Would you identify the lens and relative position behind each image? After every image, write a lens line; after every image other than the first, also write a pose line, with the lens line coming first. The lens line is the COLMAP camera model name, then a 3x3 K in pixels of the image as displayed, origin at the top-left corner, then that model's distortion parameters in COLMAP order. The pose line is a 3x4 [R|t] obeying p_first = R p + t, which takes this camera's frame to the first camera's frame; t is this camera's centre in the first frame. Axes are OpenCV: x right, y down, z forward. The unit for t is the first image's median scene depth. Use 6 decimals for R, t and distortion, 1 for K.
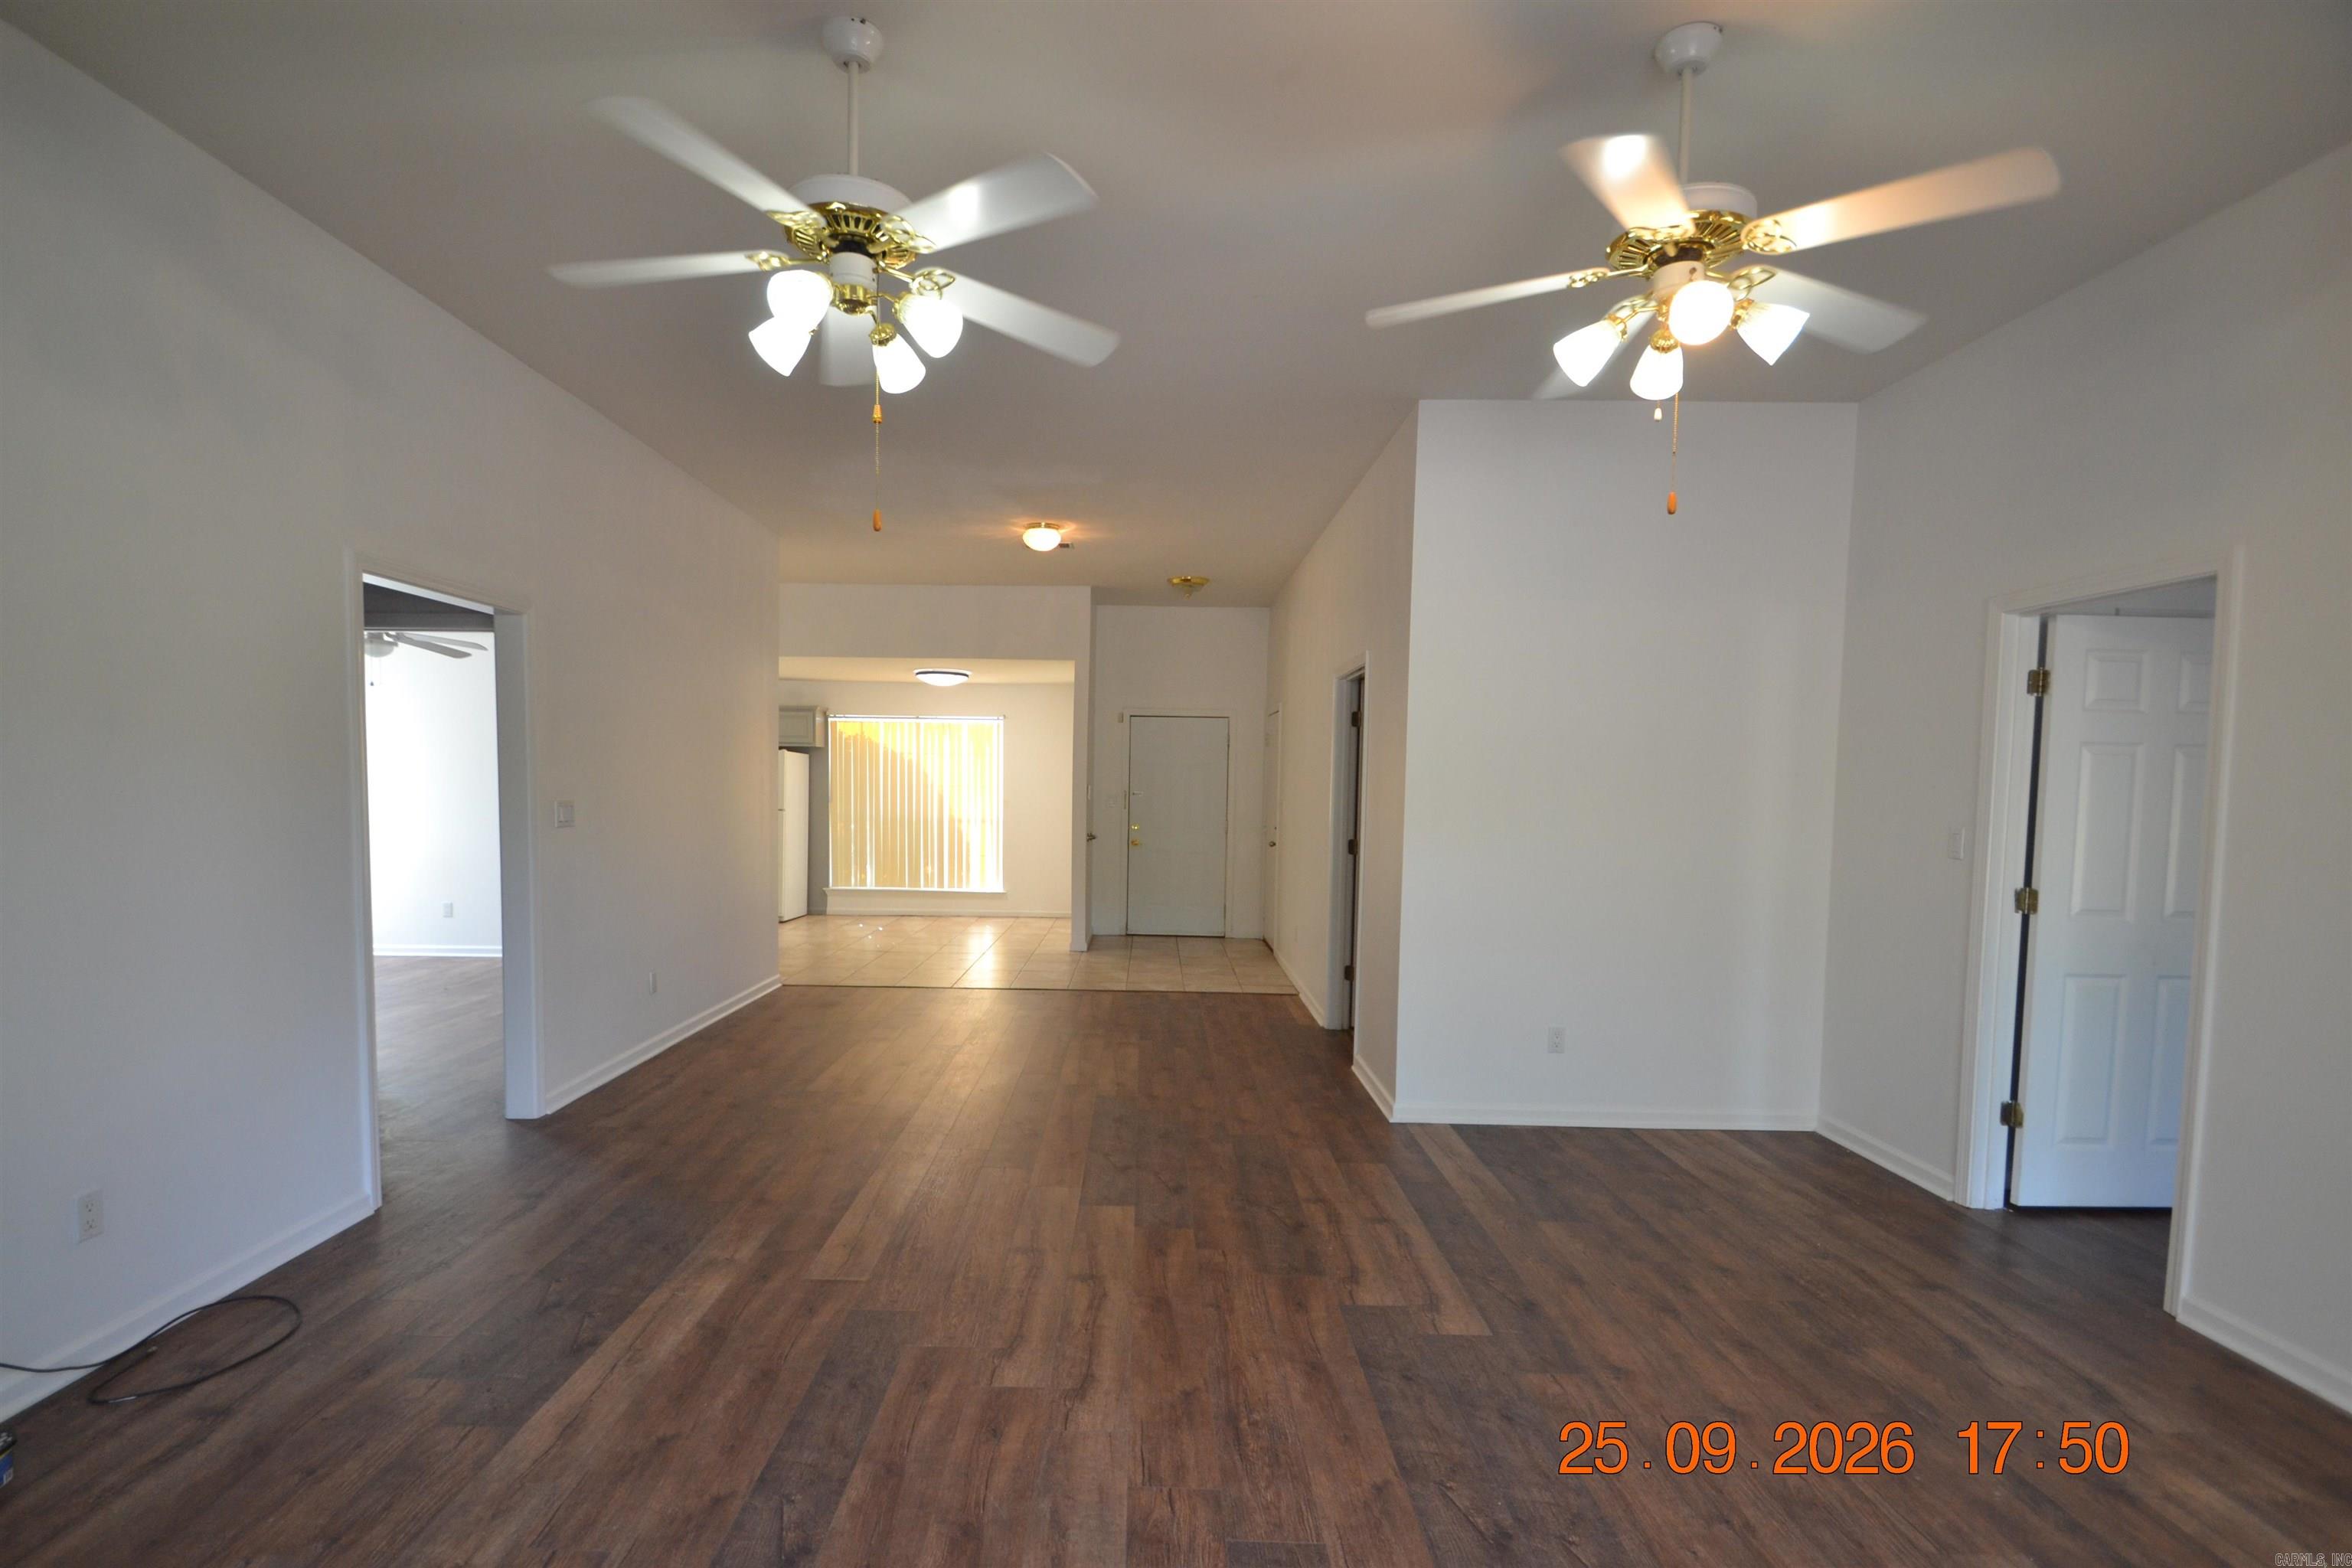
lens RADIAL K [[1085.1, 0, 1133.4], [0, 1085.1, 844.8], [0, 0, 1]] dist [0.012370, -0.018791]
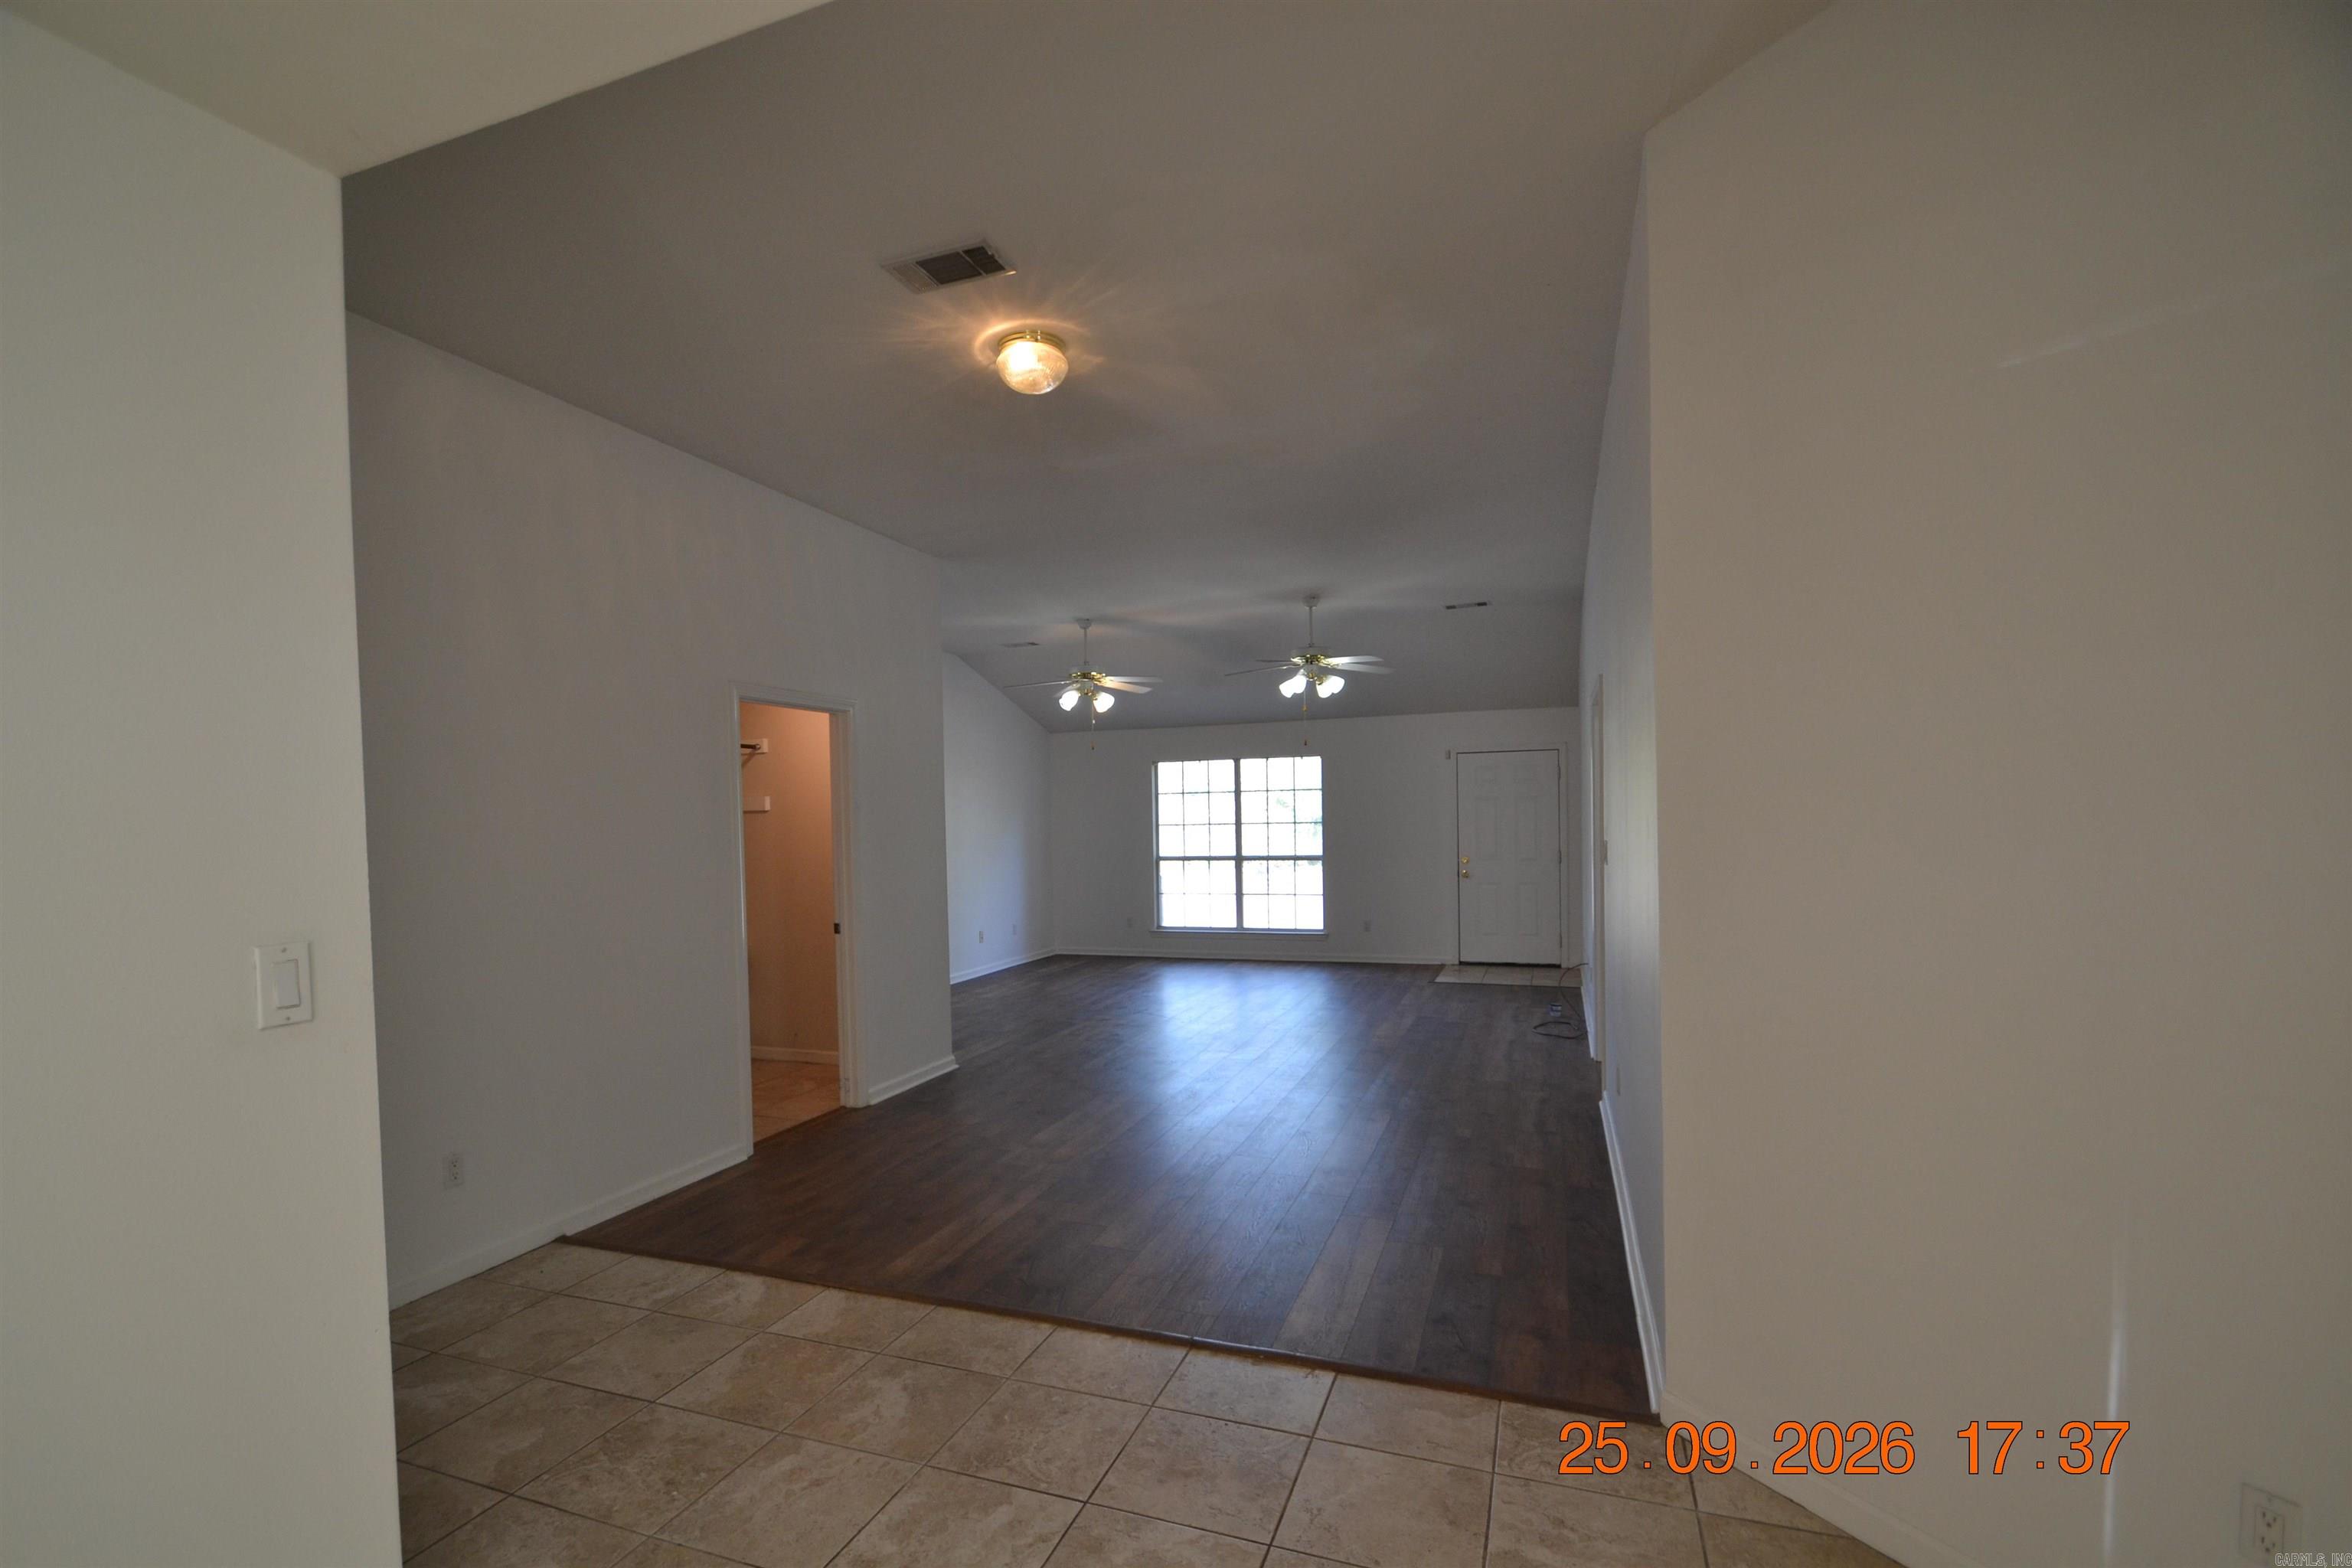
lens RADIAL K [[1076.8, 0, 1120.1], [0, 1076.8, 847.9], [0, 0, 1]] dist [0.001812, -0.009317]
pose [[-0.931100, -0.004402, 0.364738, -0.587345], [0.029336, 0.995784, 0.086907, -0.181221], [-0.363582, 0.091619, -0.927046, 2.757980]]
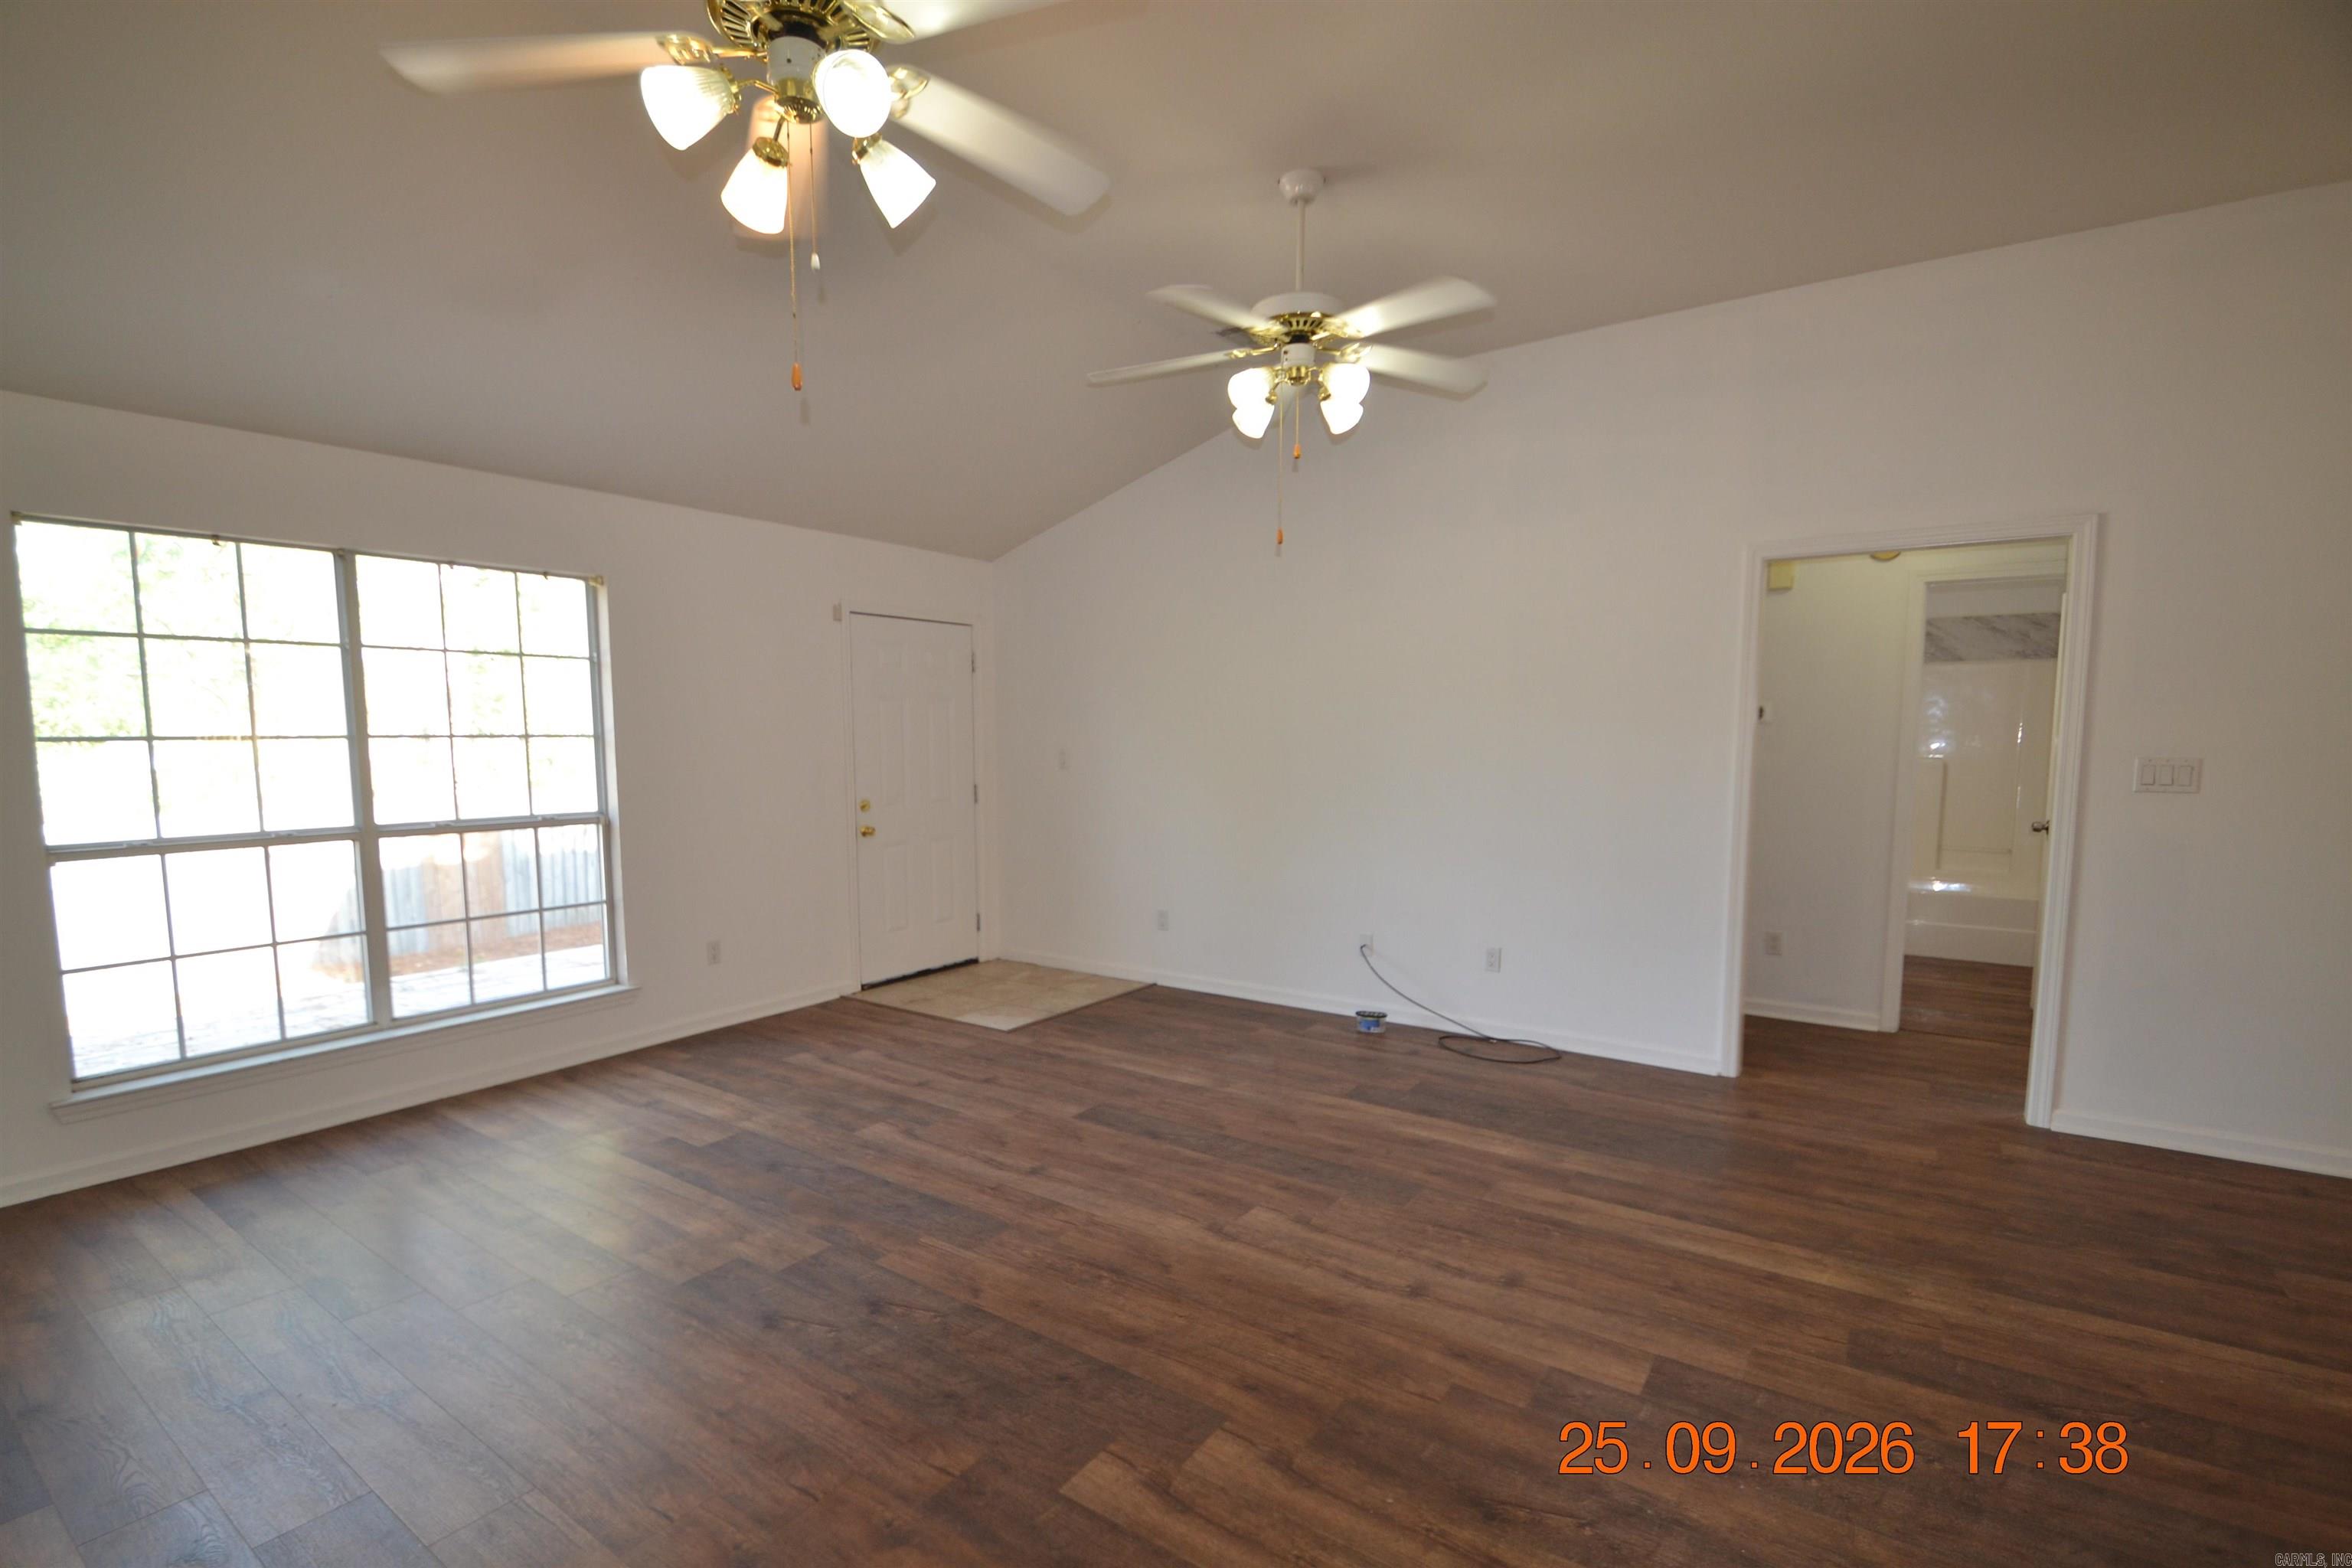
lens RADIAL K [[1085.1, 0, 1133.4], [0, 1085.1, 844.8], [0, 0, 1]] dist [0.012370, -0.018791]
pose [[-0.582862, 0.073273, -0.809261, 0.654799], [-0.052264, 0.990483, 0.127325, -0.047769], [0.810888, 0.116508, -0.573486, 1.081416]]
